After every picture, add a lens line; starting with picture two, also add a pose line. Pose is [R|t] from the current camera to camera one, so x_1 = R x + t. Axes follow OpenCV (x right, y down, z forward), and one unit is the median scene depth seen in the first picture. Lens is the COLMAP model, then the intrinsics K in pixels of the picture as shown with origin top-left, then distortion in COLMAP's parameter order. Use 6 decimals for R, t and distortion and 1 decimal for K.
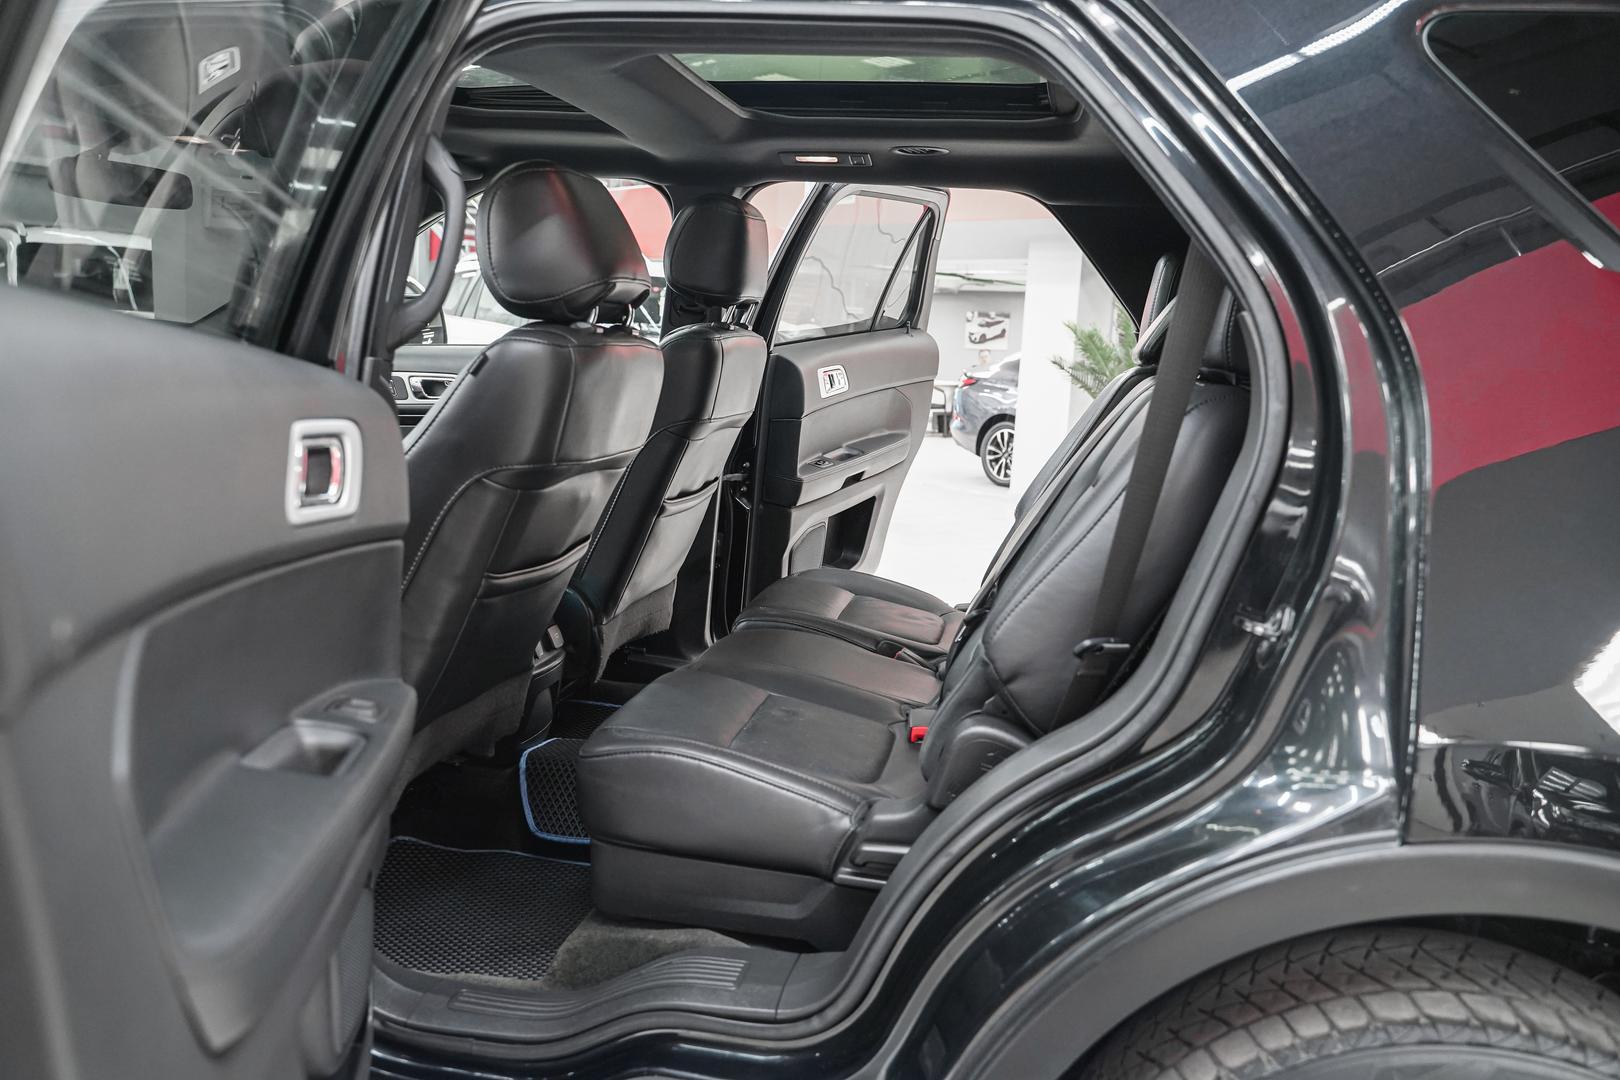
lens RADIAL K [[1293.9, 0, 814.7], [0, 1293.9, 505.3], [0, 0, 1]] dist [-0.002962, -0.015112]
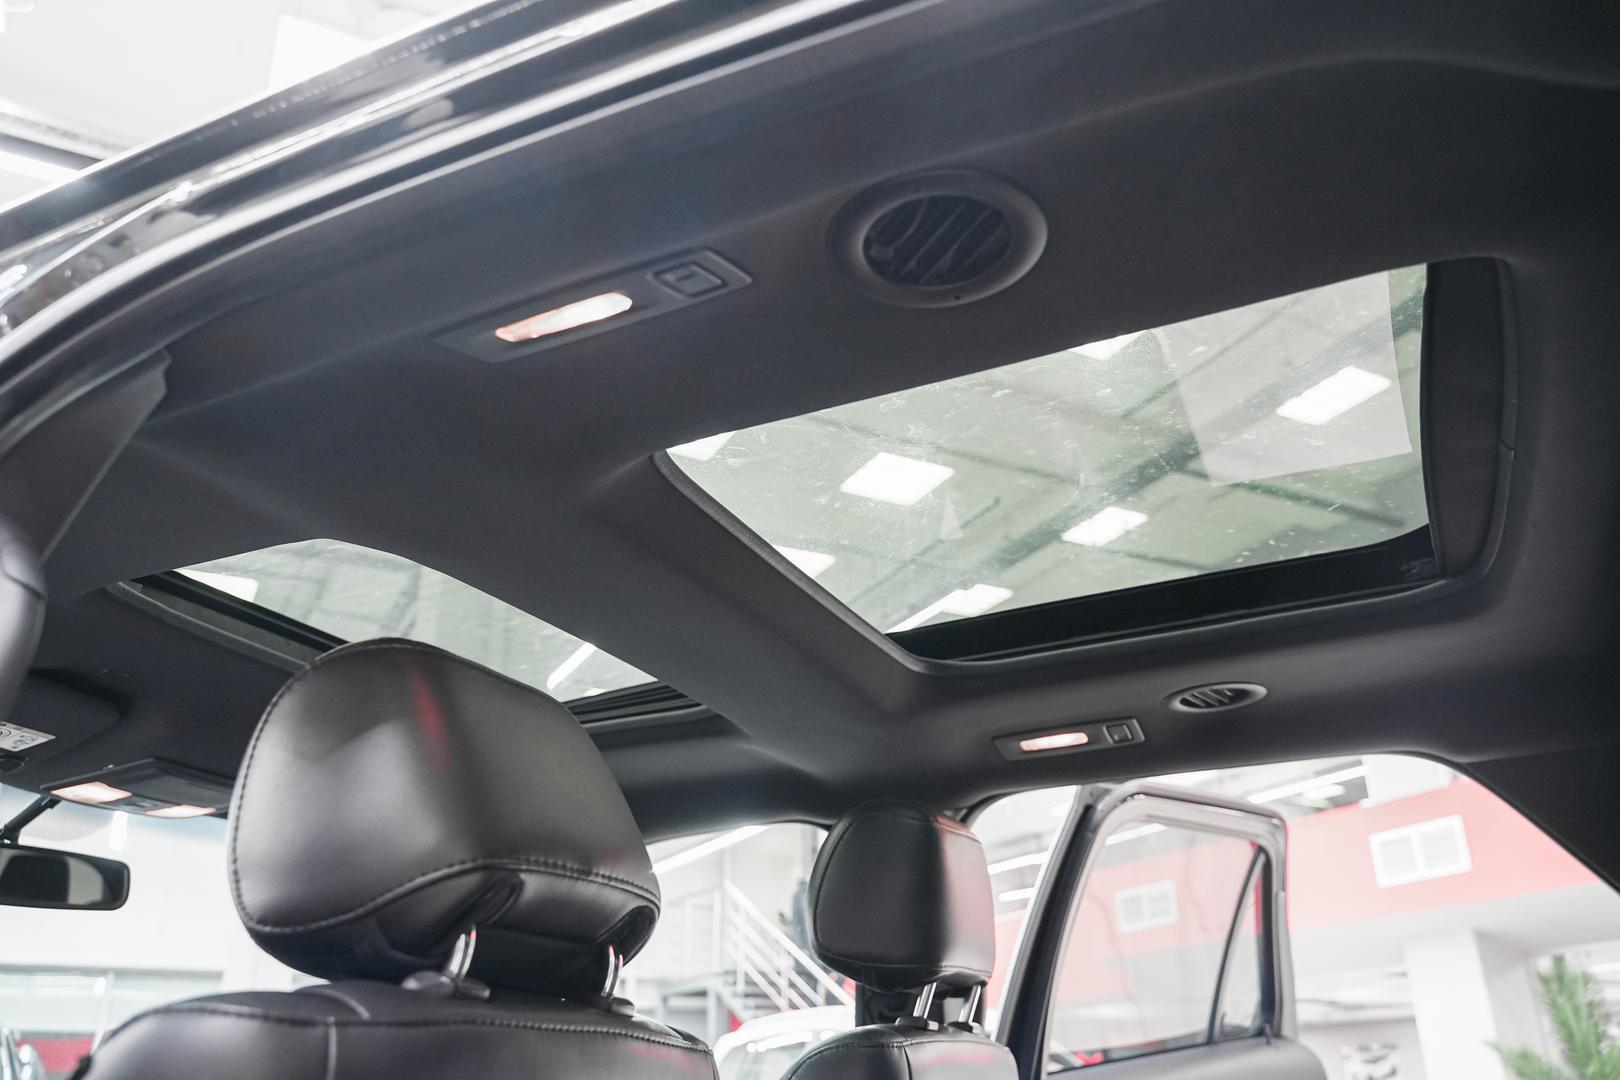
lens RADIAL K [[1293.9, 0, 814.7], [0, 1293.9, 505.3], [0, 0, 1]] dist [-0.002962, -0.015112]
pose [[0.967334, -0.177740, -0.180757, 0.023635], [0.050524, 0.833899, -0.549599, -0.022296], [0.248419, 0.522514, 0.815639, 0.402144]]
